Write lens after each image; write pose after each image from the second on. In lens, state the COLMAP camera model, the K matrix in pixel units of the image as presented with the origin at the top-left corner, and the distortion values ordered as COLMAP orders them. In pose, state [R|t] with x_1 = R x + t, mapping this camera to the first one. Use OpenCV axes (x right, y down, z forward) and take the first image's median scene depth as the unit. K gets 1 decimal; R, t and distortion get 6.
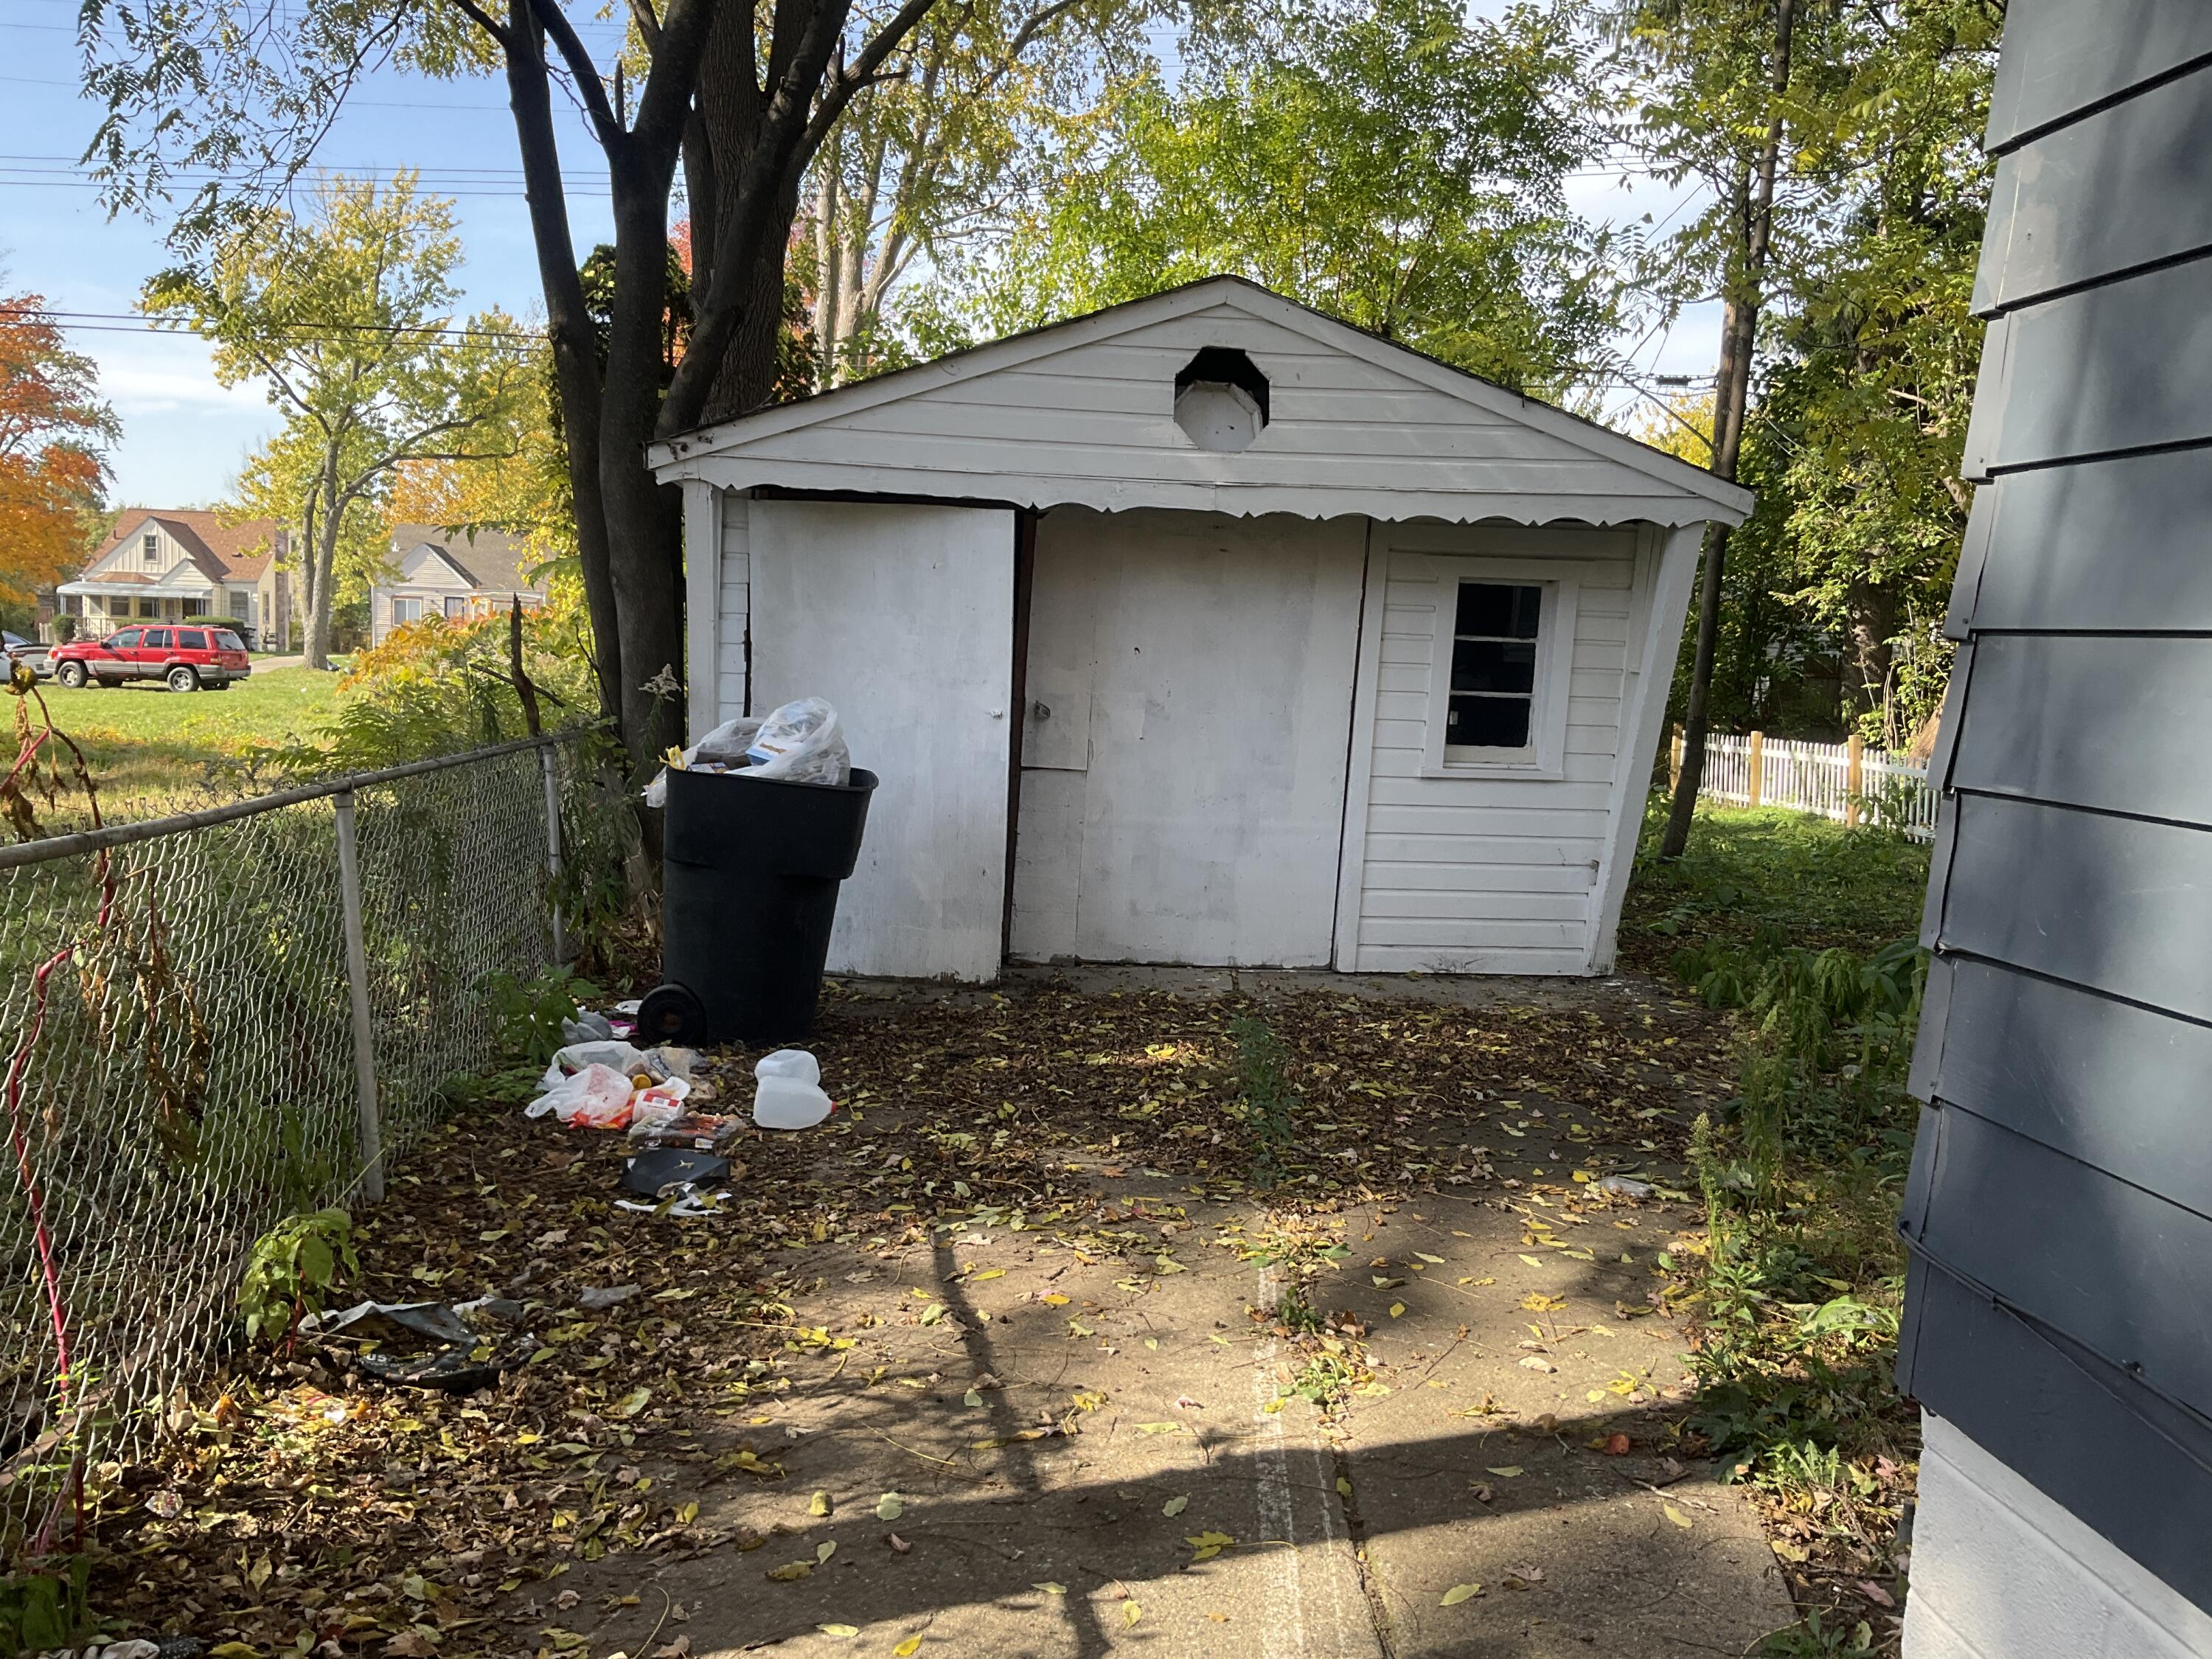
lens RADIAL K [[1839.4, 0, 1106.0], [0, 1839.4, 829.5], [0, 0, 1]] dist [0.087572, -0.161234]
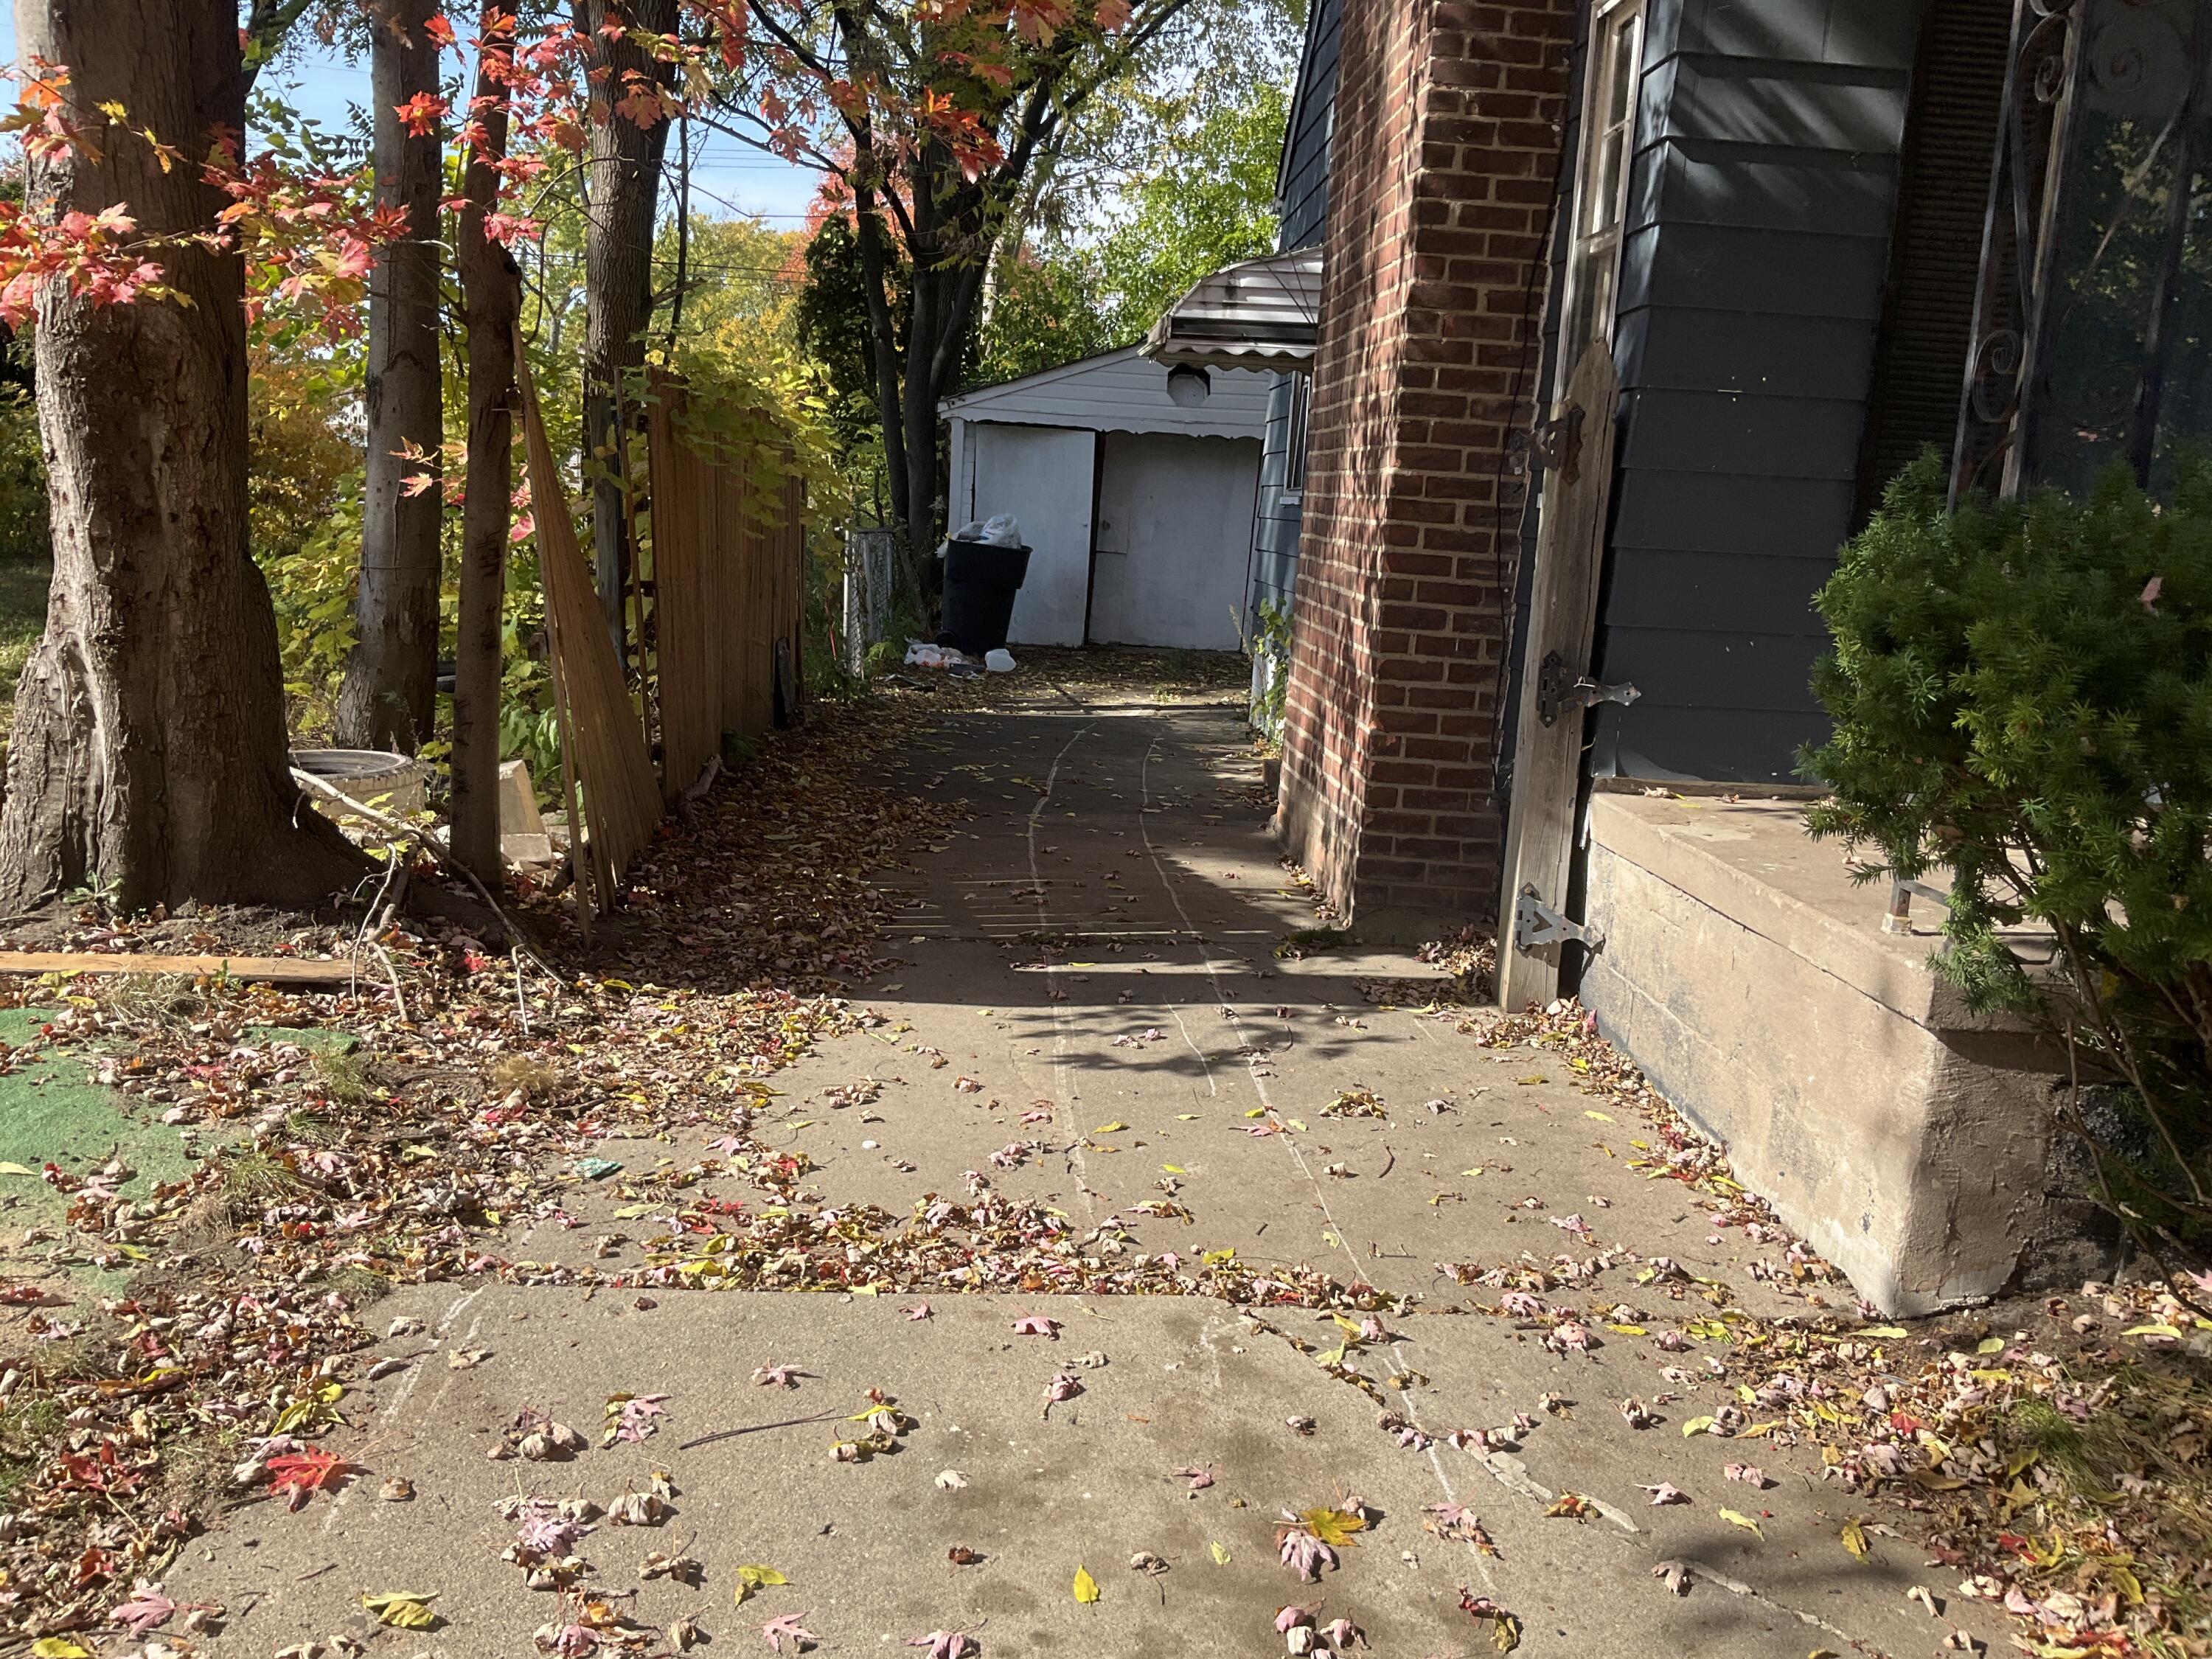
lens RADIAL K [[1839.4, 0, 1106.0], [0, 1839.4, 829.5], [0, 0, 1]] dist [0.087572, -0.161234]
pose [[0.998500, 0.024340, -0.049037, 0.087414], [-0.022972, 0.999336, 0.028271, 0.251301], [0.049693, -0.027103, 0.998397, -1.282692]]
